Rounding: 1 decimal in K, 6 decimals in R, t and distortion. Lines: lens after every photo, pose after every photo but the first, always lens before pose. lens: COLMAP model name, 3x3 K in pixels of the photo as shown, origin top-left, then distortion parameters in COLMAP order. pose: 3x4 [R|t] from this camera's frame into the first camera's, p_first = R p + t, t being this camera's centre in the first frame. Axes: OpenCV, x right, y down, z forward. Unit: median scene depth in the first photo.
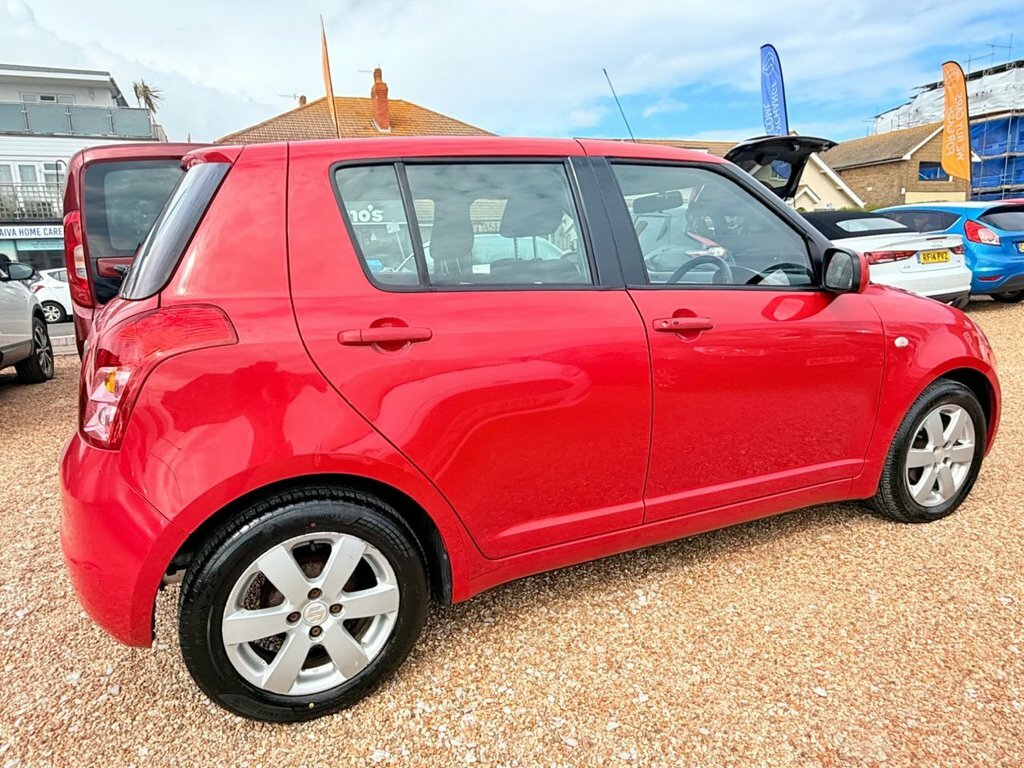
lens RADIAL K [[645.5, 0, 496.3], [0, 645.5, 382.8], [0, 0, 1]] dist [0.005737, -0.002849]
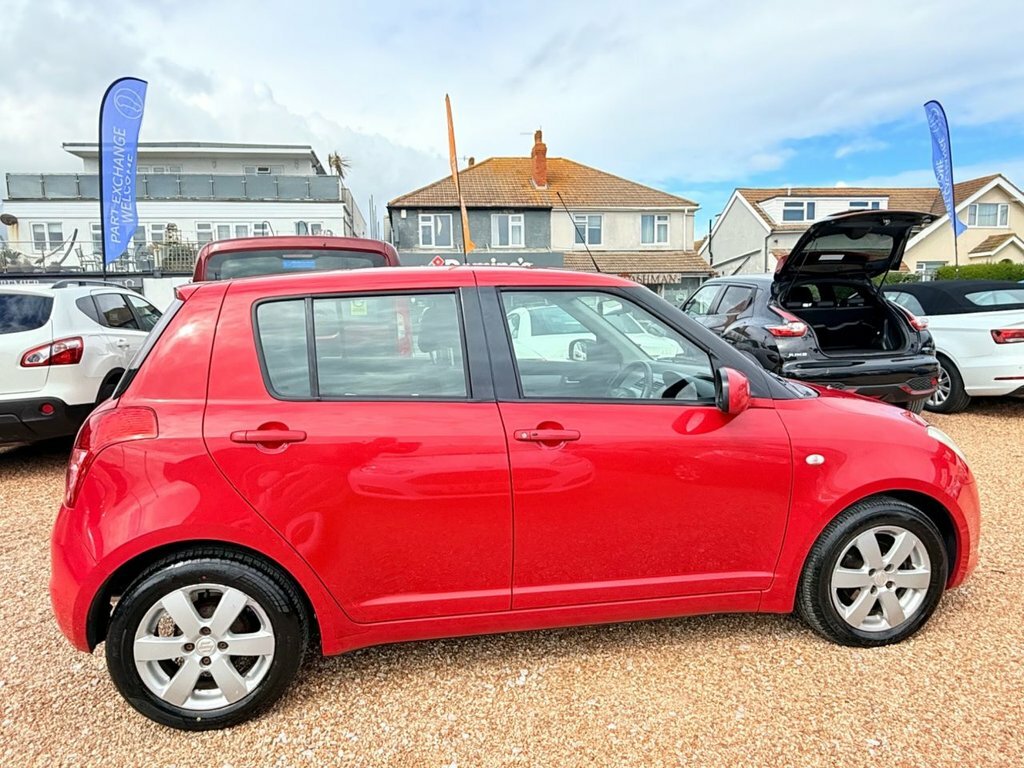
lens RADIAL K [[645.5, 0, 496.3], [0, 645.5, 382.8], [0, 0, 1]] dist [0.005737, -0.002849]
pose [[0.965515, 0.049633, -0.255573, 0.401445], [-0.066262, 0.996180, -0.056868, -0.091948], [0.251774, 0.071842, 0.965116, -0.096443]]
